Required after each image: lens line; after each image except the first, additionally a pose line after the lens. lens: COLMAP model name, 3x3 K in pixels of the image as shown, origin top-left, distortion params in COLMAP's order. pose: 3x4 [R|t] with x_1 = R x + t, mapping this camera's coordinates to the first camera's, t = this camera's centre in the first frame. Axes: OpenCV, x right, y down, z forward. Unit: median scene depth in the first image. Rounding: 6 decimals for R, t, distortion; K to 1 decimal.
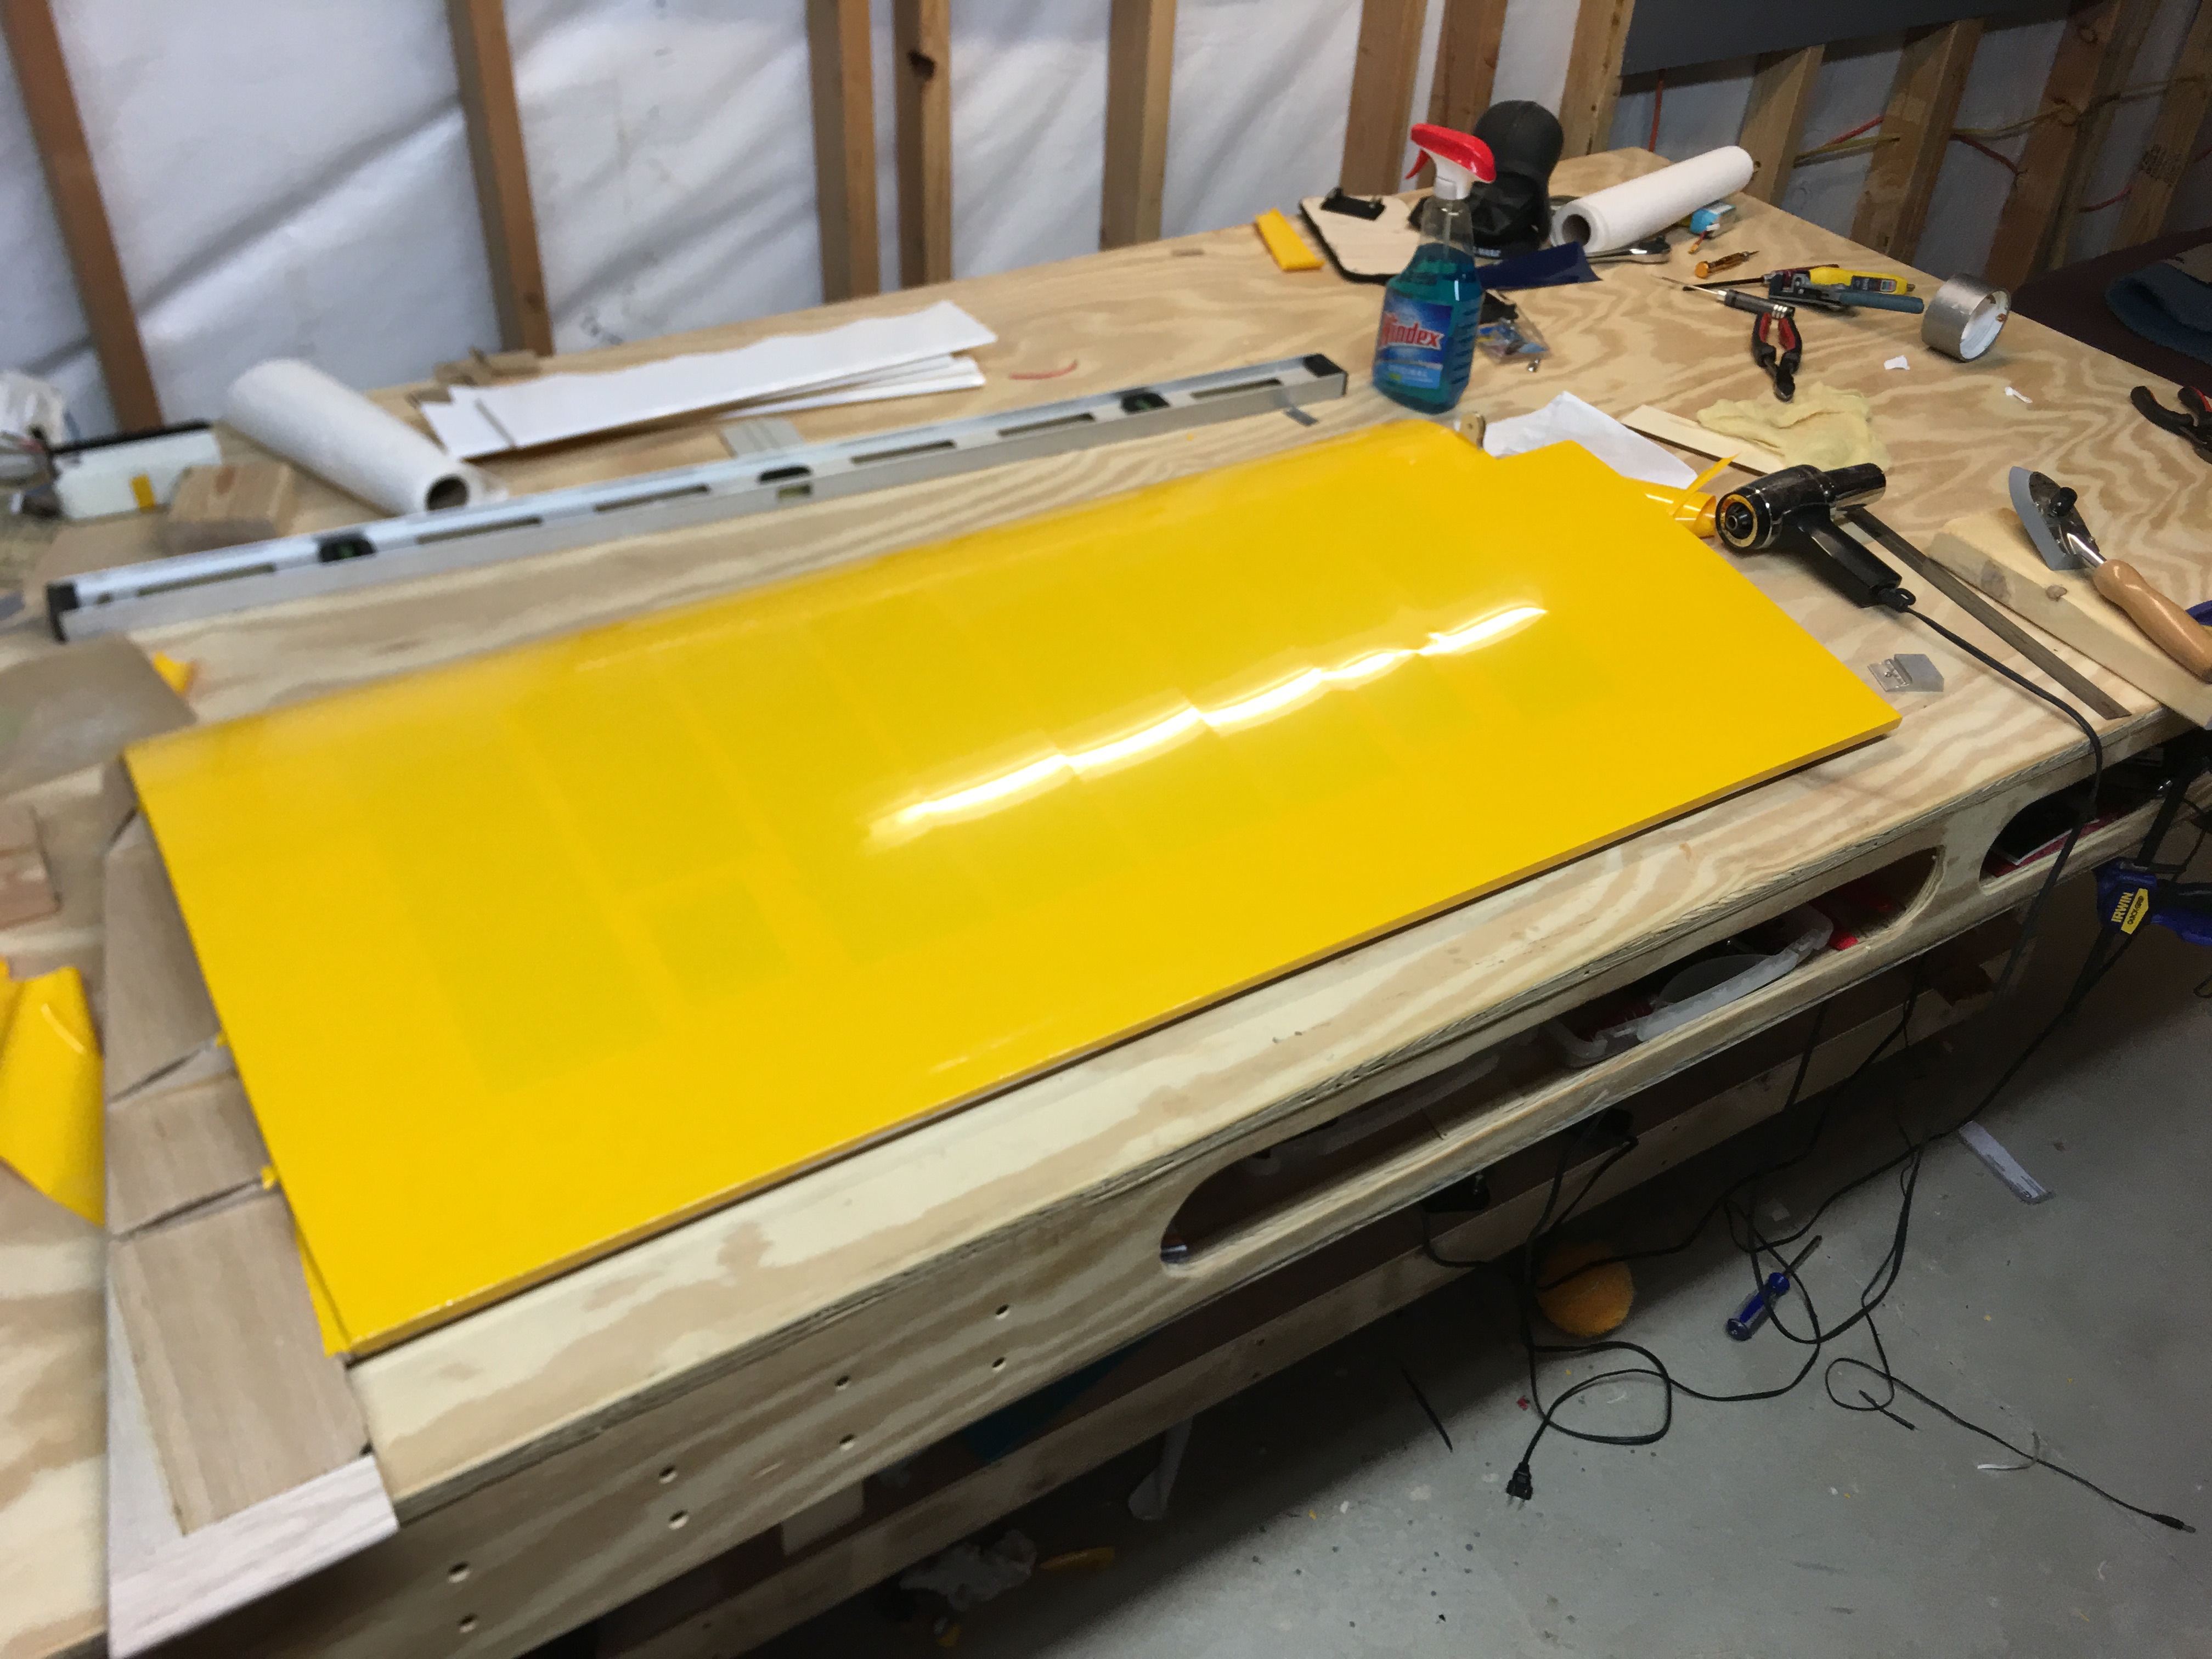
lens RADIAL K [[1884.7, 0, 1093.2], [0, 1884.7, 826.7], [0, 0, 1]] dist [0.065713, -0.107733]
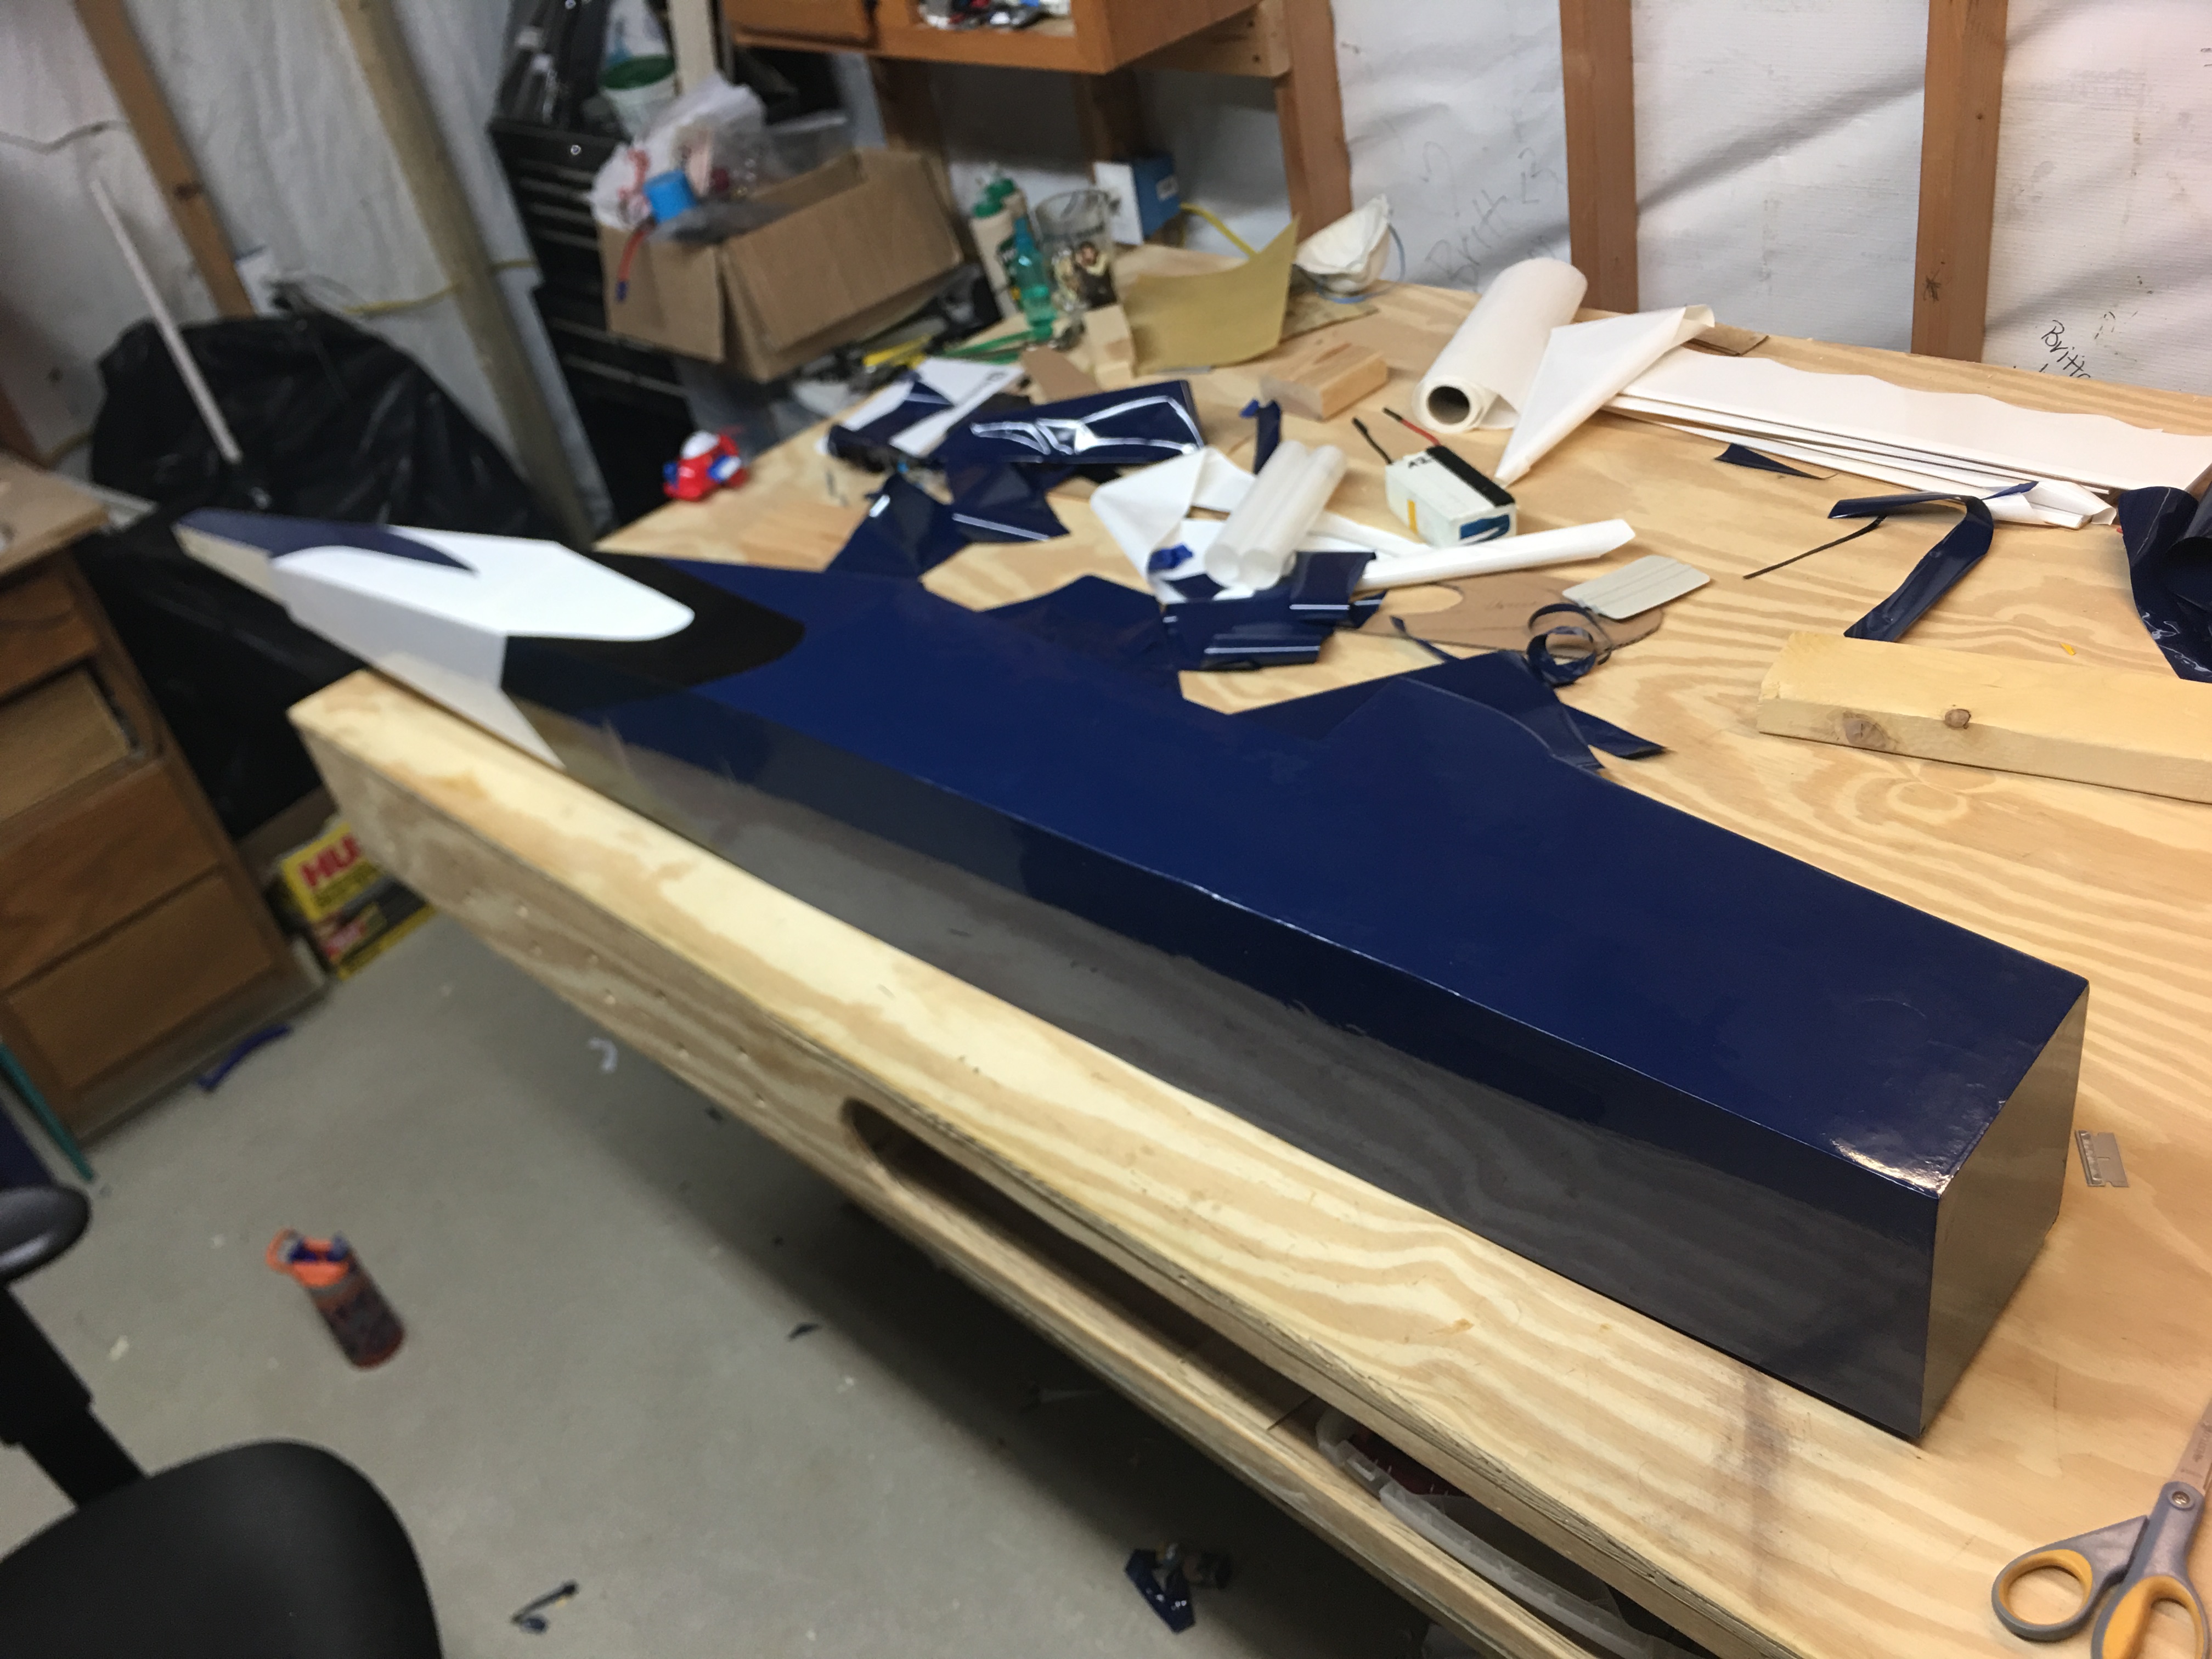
lens RADIAL K [[1884.7, 0, 1075.7], [0, 1884.7, 846.0], [0, 0, 1]] dist [0.065713, -0.107733]
pose [[0.199700, 0.496053, -0.845015, 0.757123], [-0.431661, 0.818732, 0.378611, -0.325215], [0.879652, 0.289152, 0.377628, 0.531346]]
